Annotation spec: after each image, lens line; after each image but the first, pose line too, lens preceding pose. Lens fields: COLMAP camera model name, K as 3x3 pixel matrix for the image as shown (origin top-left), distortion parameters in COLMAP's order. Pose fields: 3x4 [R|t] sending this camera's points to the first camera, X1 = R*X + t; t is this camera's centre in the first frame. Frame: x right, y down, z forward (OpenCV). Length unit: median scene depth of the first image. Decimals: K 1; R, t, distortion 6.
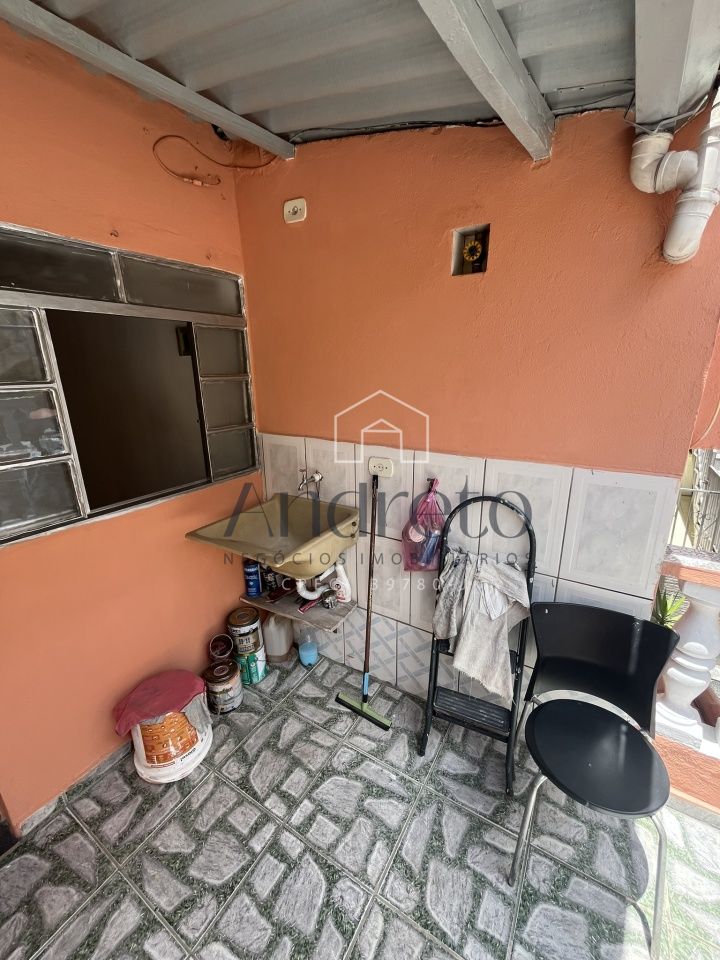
lens RADIAL K [[389.4, 0, 359.4], [0, 389.4, 478.8], [0, 0, 1]] dist [-0.003412, 0.000002]
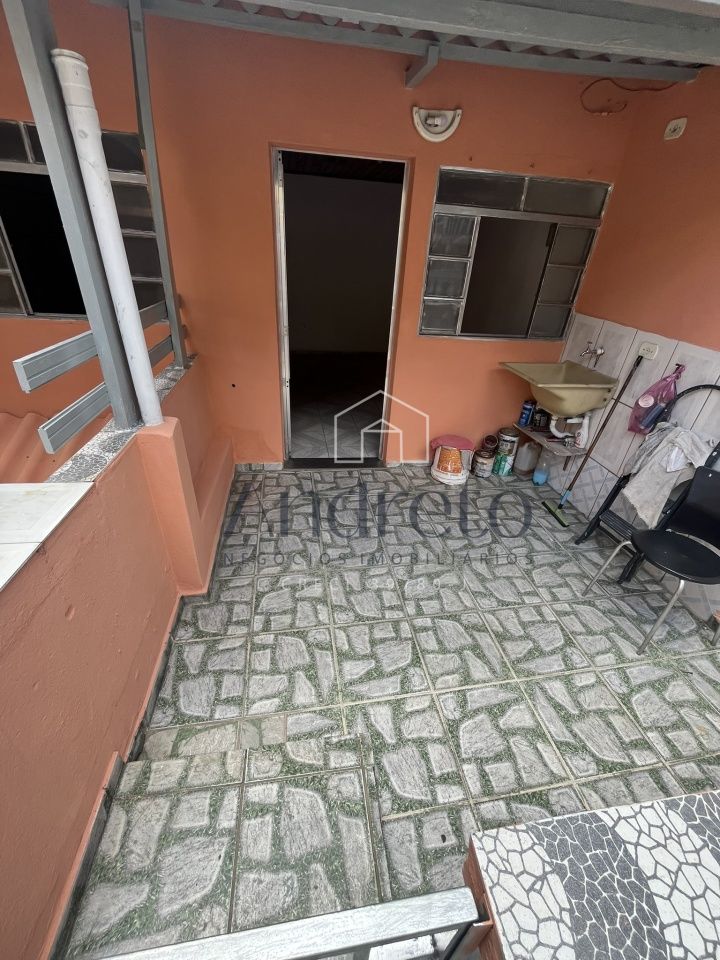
lens RADIAL K [[389.4, 0, 359.4], [0, 389.4, 478.8], [0, 0, 1]] dist [-0.003412, 0.000002]
pose [[0.659980, 0.434853, -0.612641, 0.382890], [-0.275142, 0.898707, 0.341501, 0.170925], [0.699088, -0.056821, 0.712774, -0.617890]]
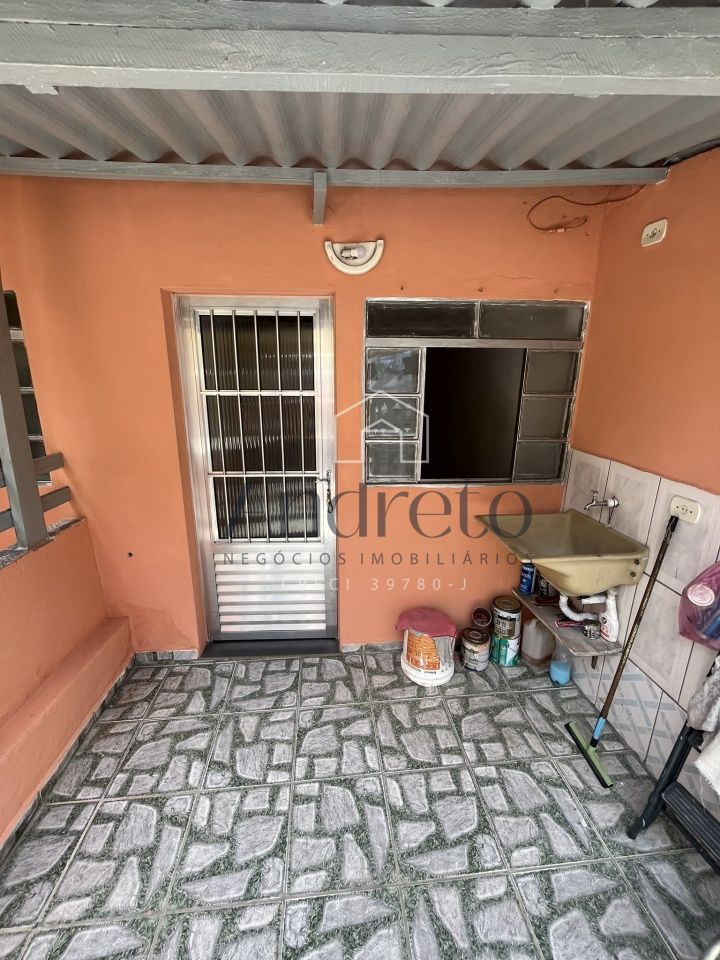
lens RADIAL K [[389.4, 0, 359.4], [0, 389.4, 478.8], [0, 0, 1]] dist [-0.003412, 0.000002]
pose [[0.605662, 0.227645, -0.762464, 0.245434], [-0.236291, 0.966435, 0.100846, -0.011473], [0.759829, 0.119084, 0.639124, -0.106340]]
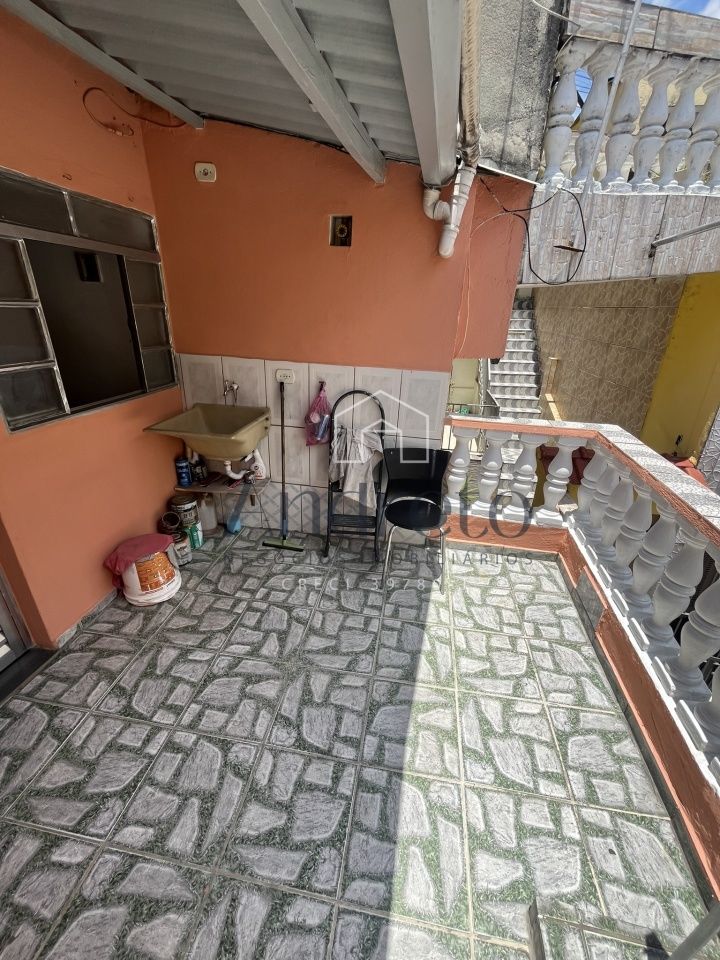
lens RADIAL K [[389.4, 0, 359.4], [0, 389.4, 478.8], [0, 0, 1]] dist [-0.003412, 0.000002]
pose [[0.922055, -0.106636, 0.372079, -0.255655], [0.052407, 0.986843, 0.152954, 0.132262], [-0.383494, -0.121533, 0.915512, -0.455167]]
